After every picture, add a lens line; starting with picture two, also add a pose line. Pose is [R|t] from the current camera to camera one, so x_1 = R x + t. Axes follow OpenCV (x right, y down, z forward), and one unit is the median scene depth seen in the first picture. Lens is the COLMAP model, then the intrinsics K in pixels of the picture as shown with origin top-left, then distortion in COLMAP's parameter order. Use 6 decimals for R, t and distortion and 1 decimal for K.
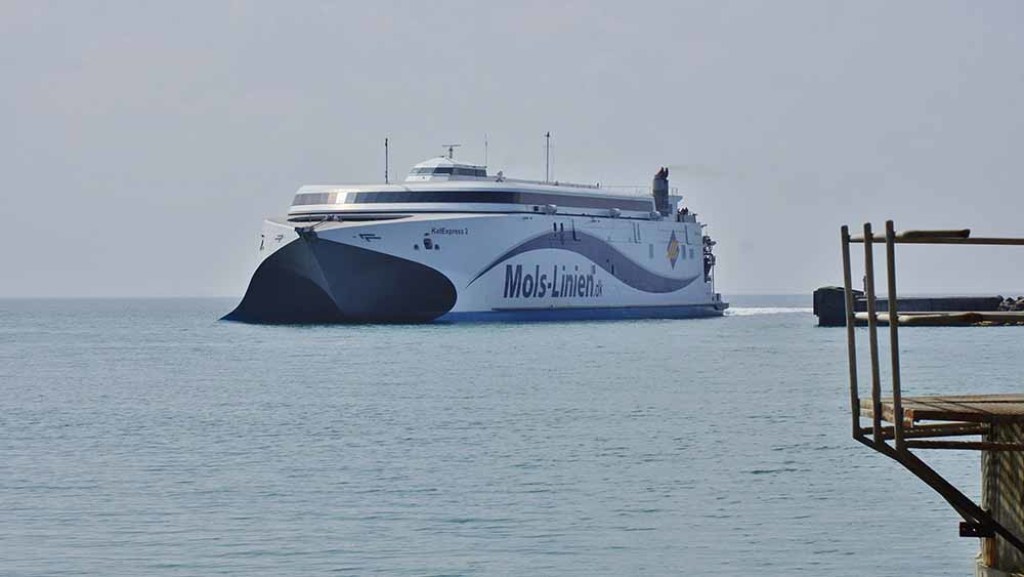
lens RADIAL K [[3332.7, 0, 511.9], [0, 3332.7, 289.9], [0, 0, 1]] dist [0.163195, 0.000000]
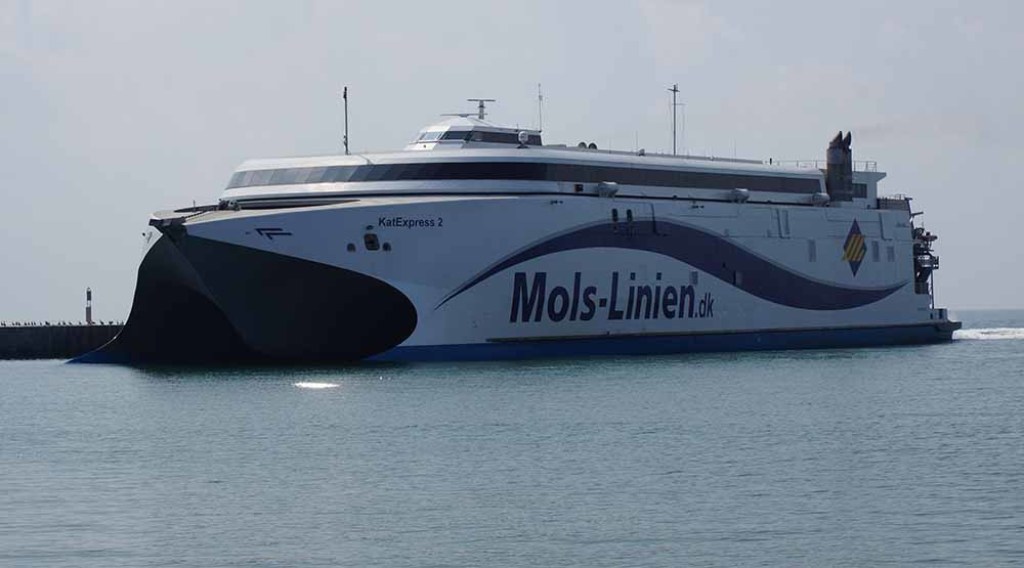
lens RADIAL K [[3261.6, 0, 512.0], [0, 3261.6, 282.2], [0, 0, 1]] dist [0.003758, 0.000000]
pose [[0.985310, -0.010594, -0.170446, 0.103418], [0.009762, 0.999936, -0.005718, -0.001797], [0.170496, 0.003970, 0.985350, 0.341645]]
